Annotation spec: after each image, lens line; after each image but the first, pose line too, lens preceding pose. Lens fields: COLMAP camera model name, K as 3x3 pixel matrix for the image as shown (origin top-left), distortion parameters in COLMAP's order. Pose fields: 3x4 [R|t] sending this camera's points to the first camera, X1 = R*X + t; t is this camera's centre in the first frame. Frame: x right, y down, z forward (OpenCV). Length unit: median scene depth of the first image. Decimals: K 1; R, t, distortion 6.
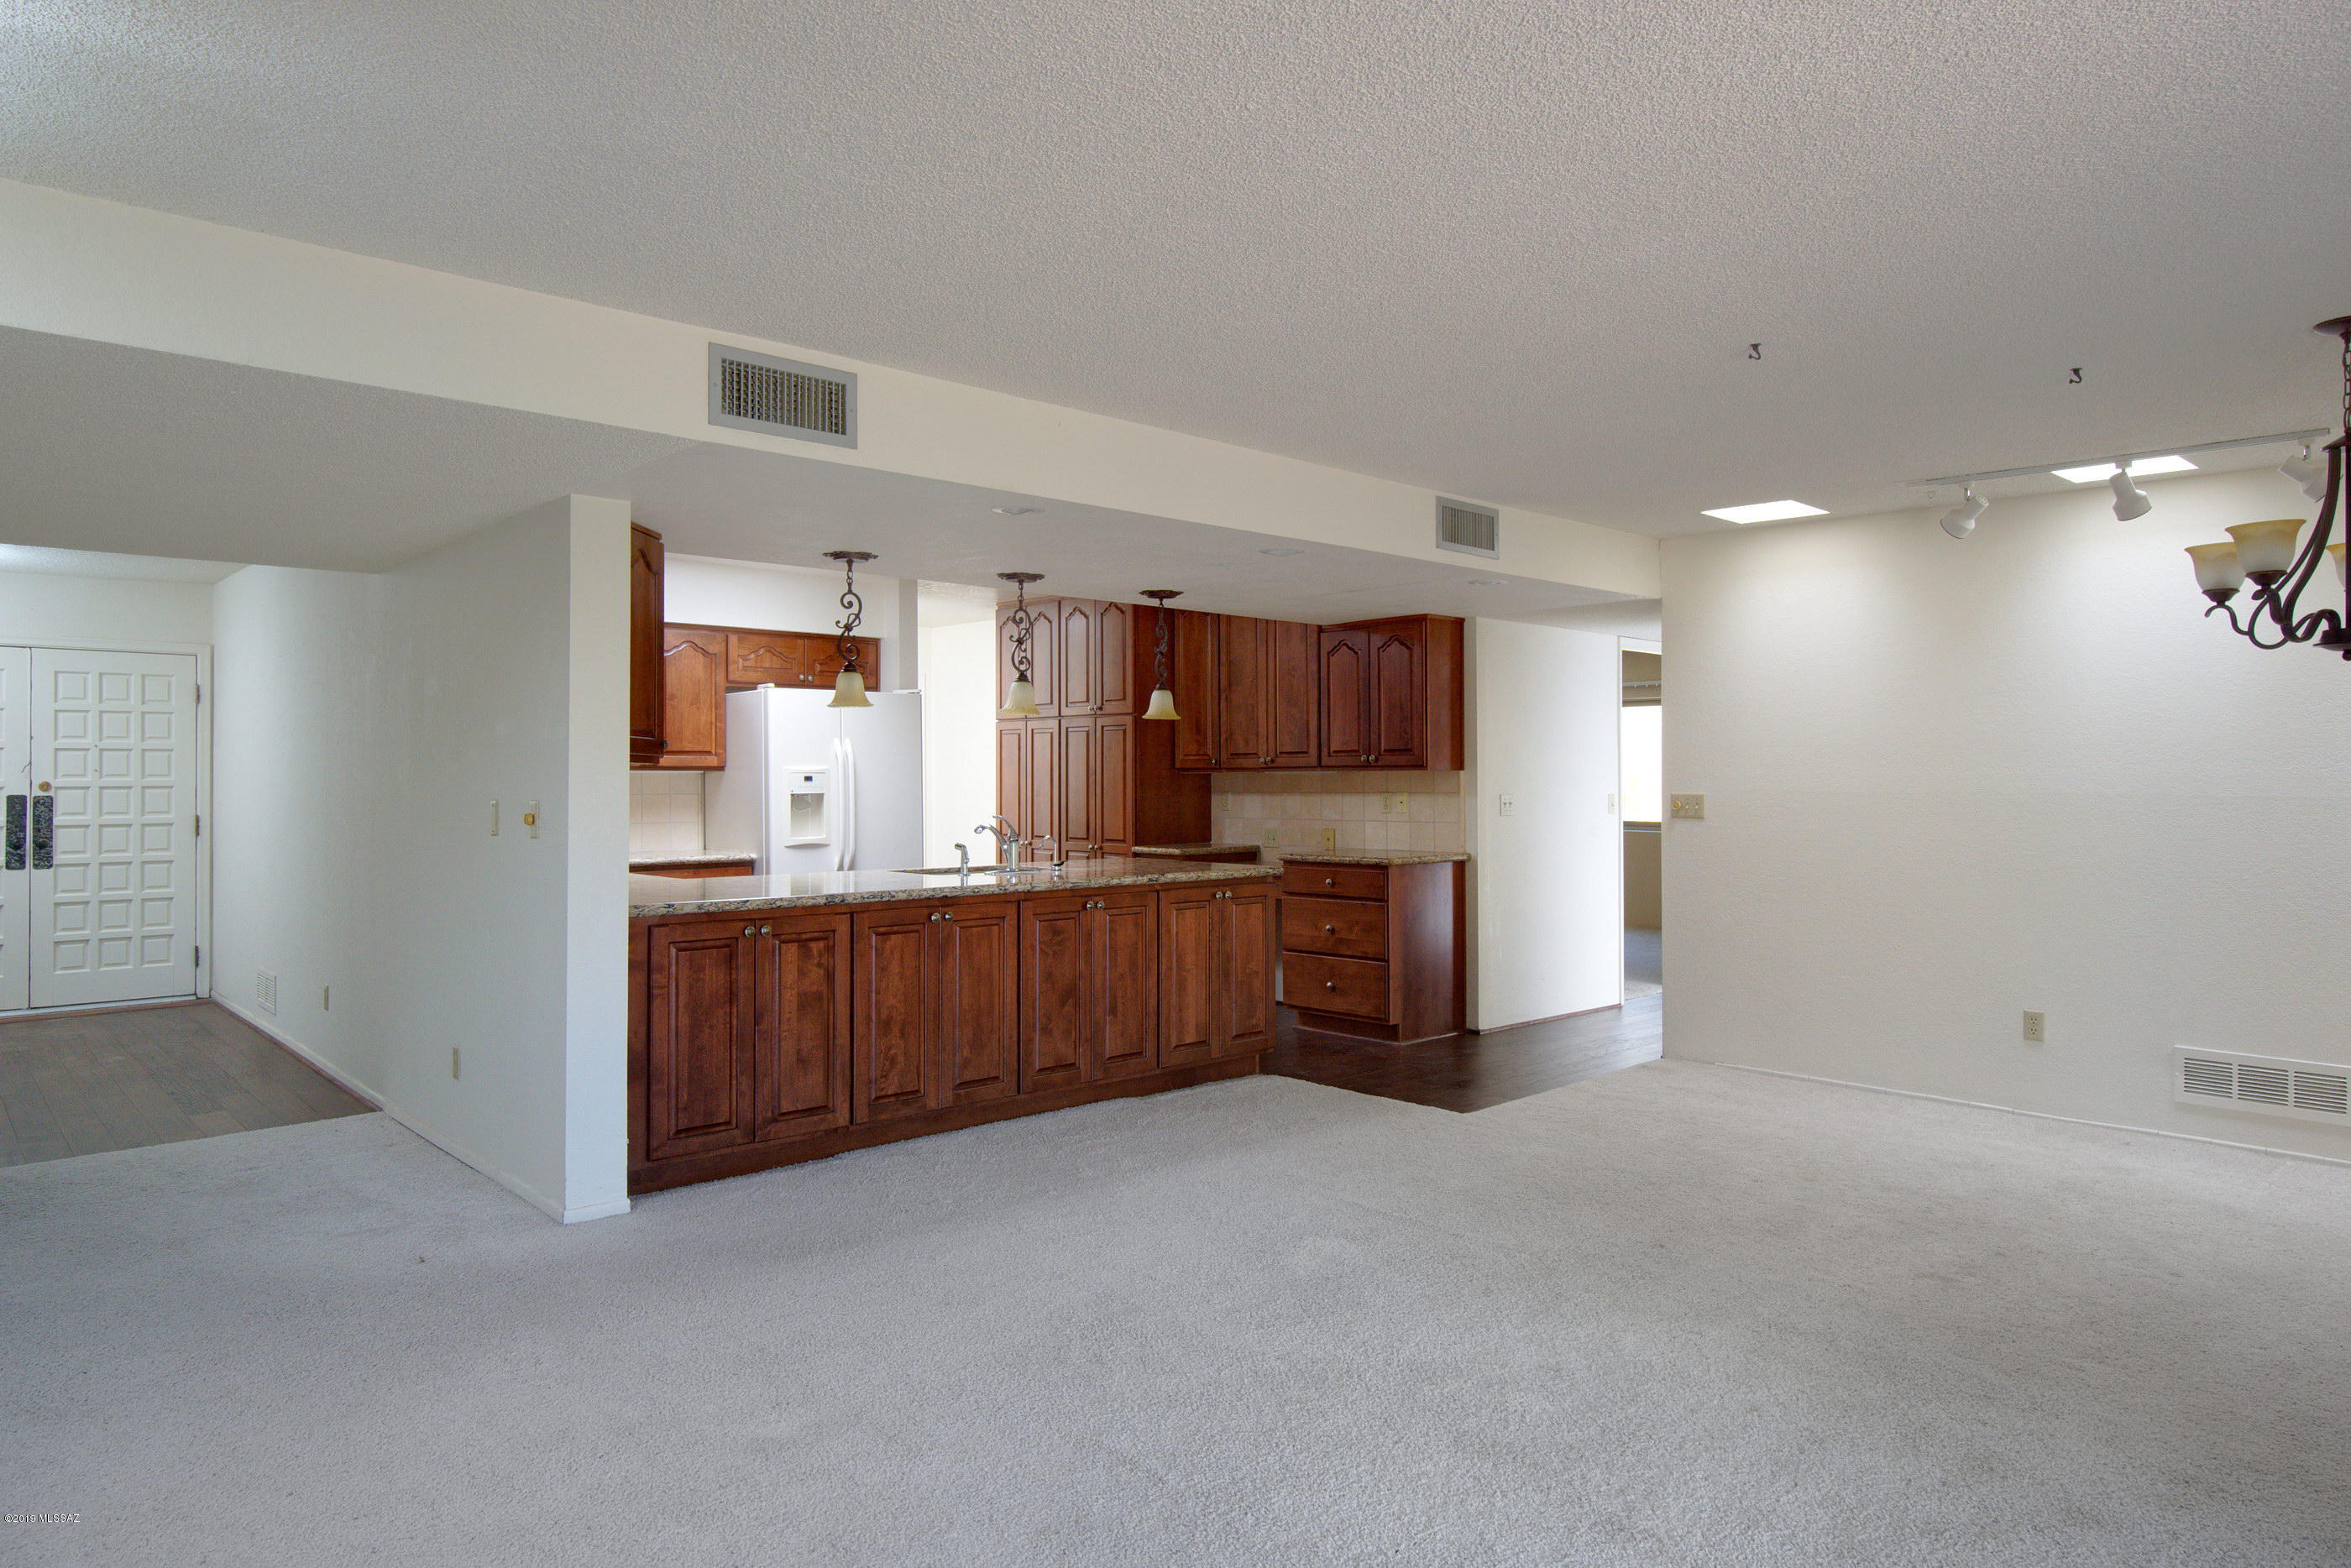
lens RADIAL K [[1408.8, 0, 1175.5], [0, 1408.8, 784.0], [0, 0, 1]] dist [0.007224, 0.001589]
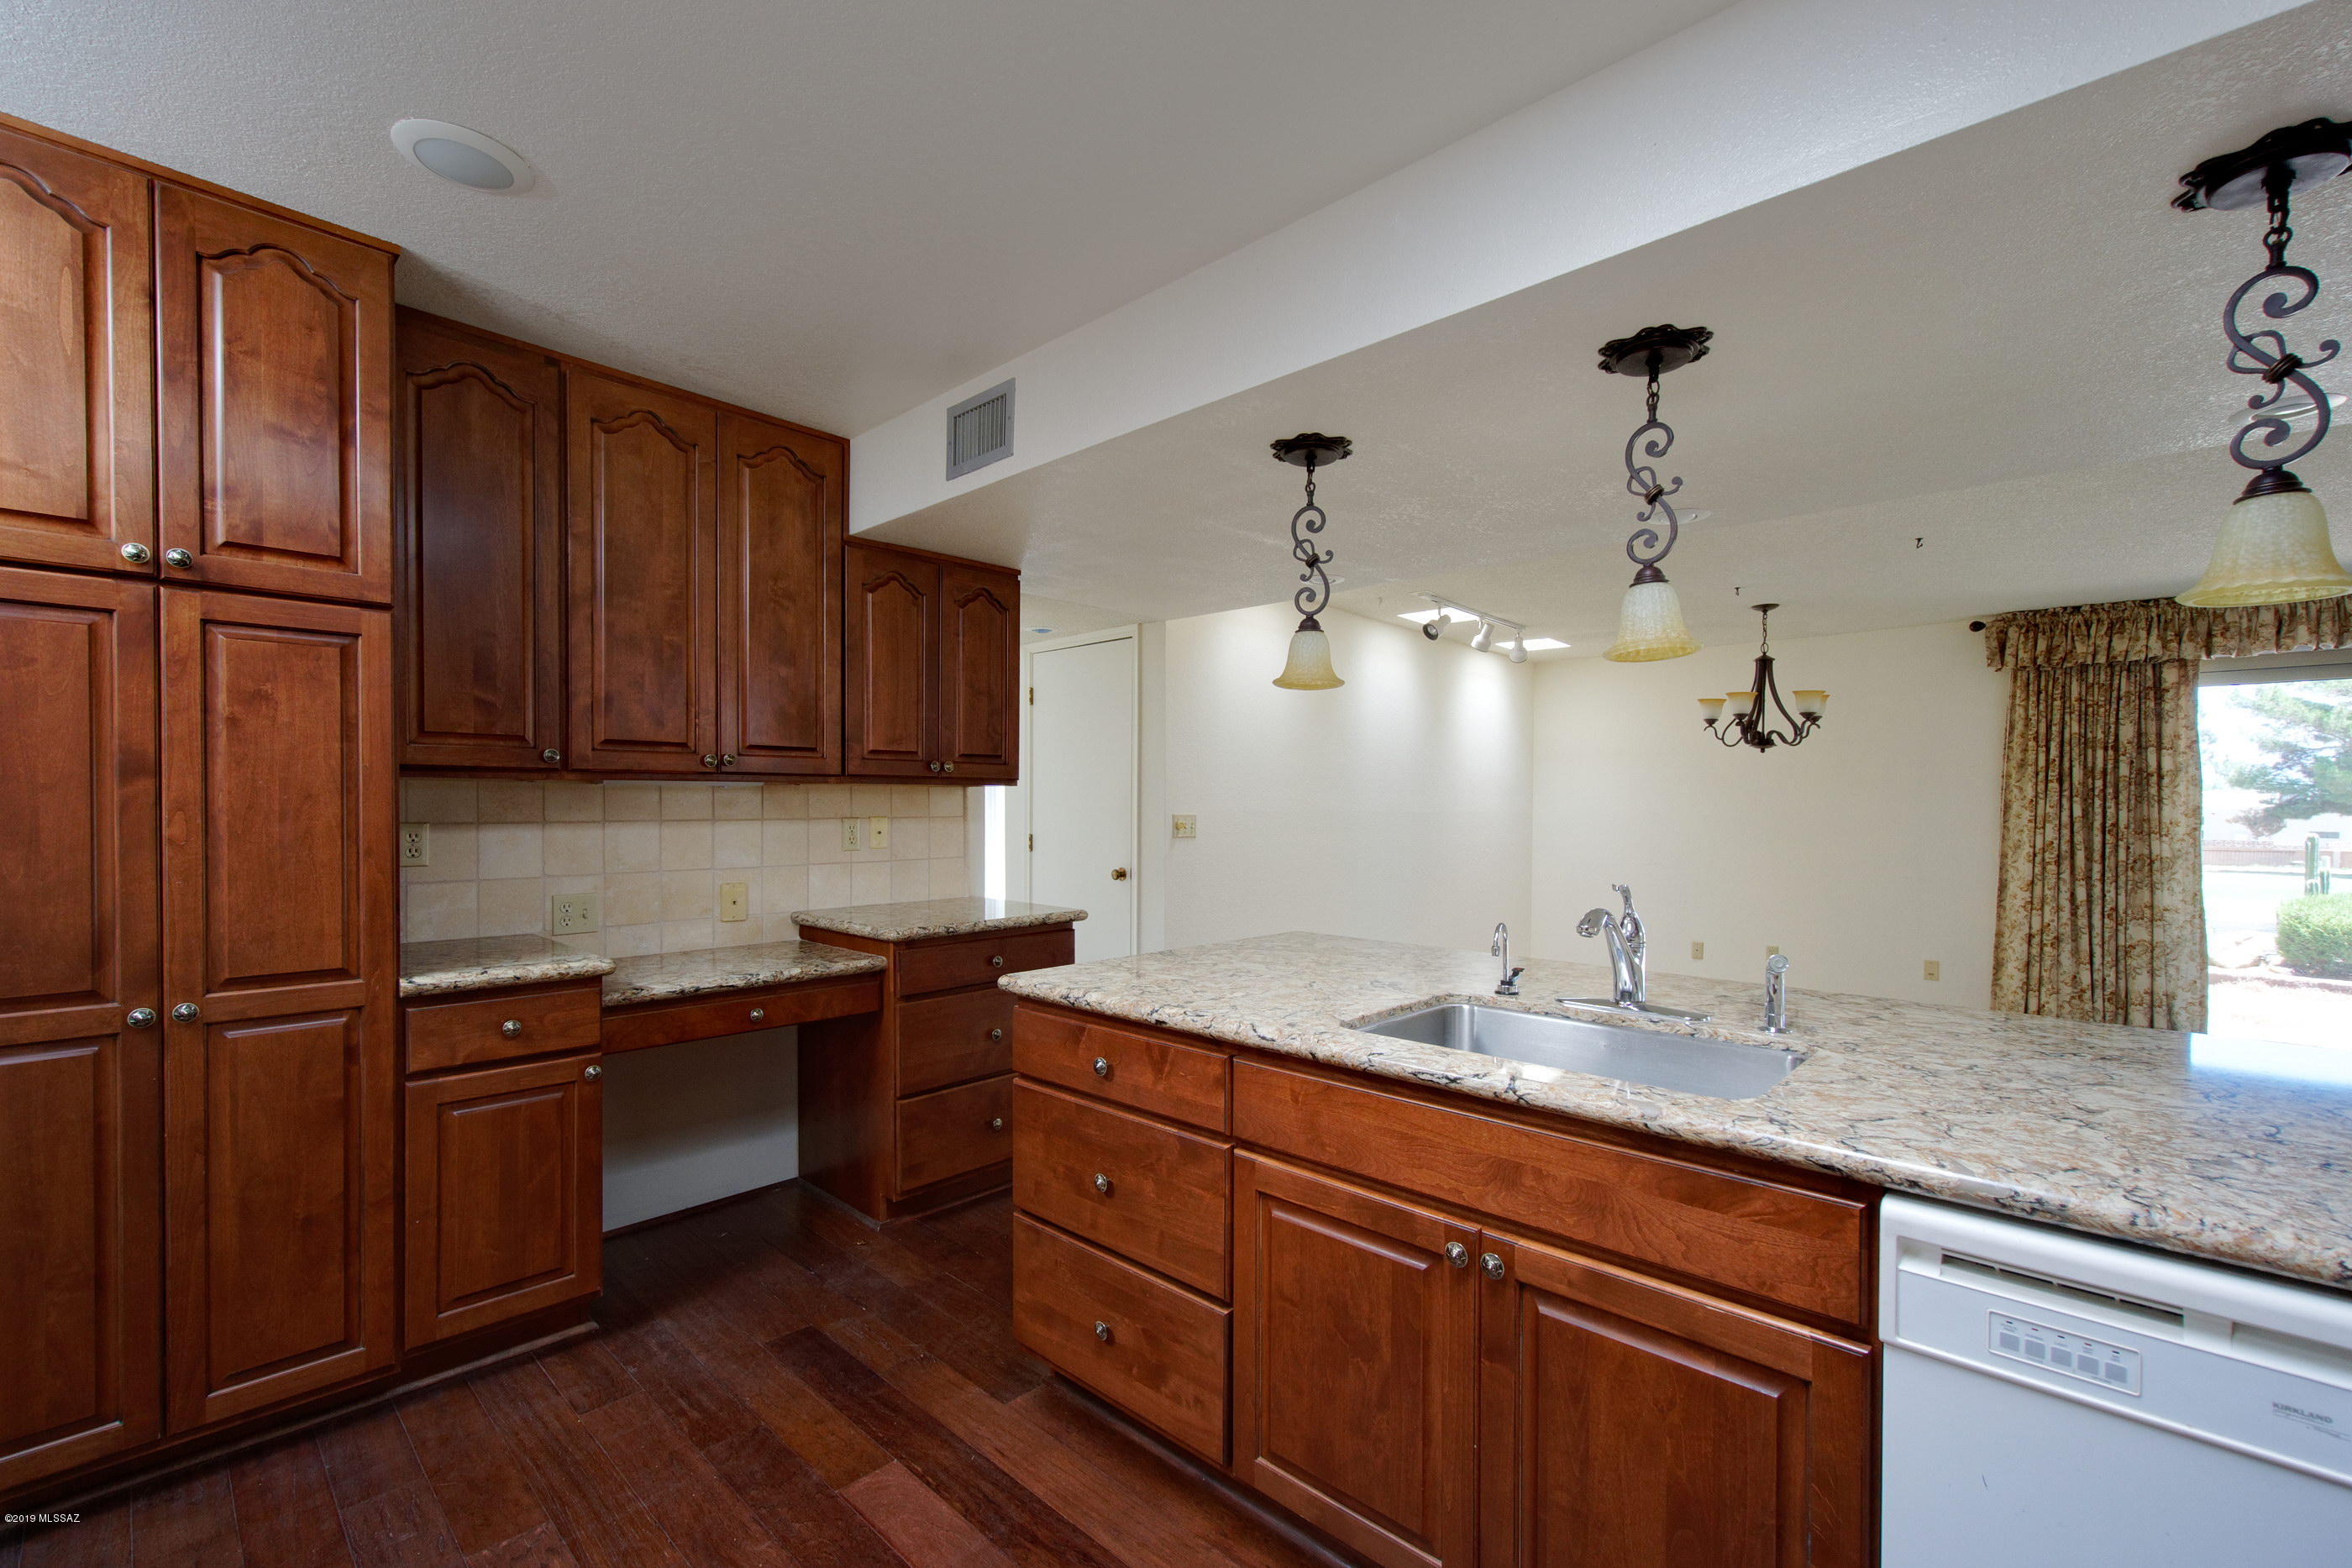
lens RADIAL K [[979.5, 0, 1176.0], [0, 979.5, 784.0], [0, 0, 1]] dist [-0.000401, 0.000049]
pose [[-0.068028, 0.015491, 0.997563, -0.313061], [-0.006066, 0.999855, -0.015940, -0.003222], [-0.997665, -0.007135, -0.067924, 0.890018]]
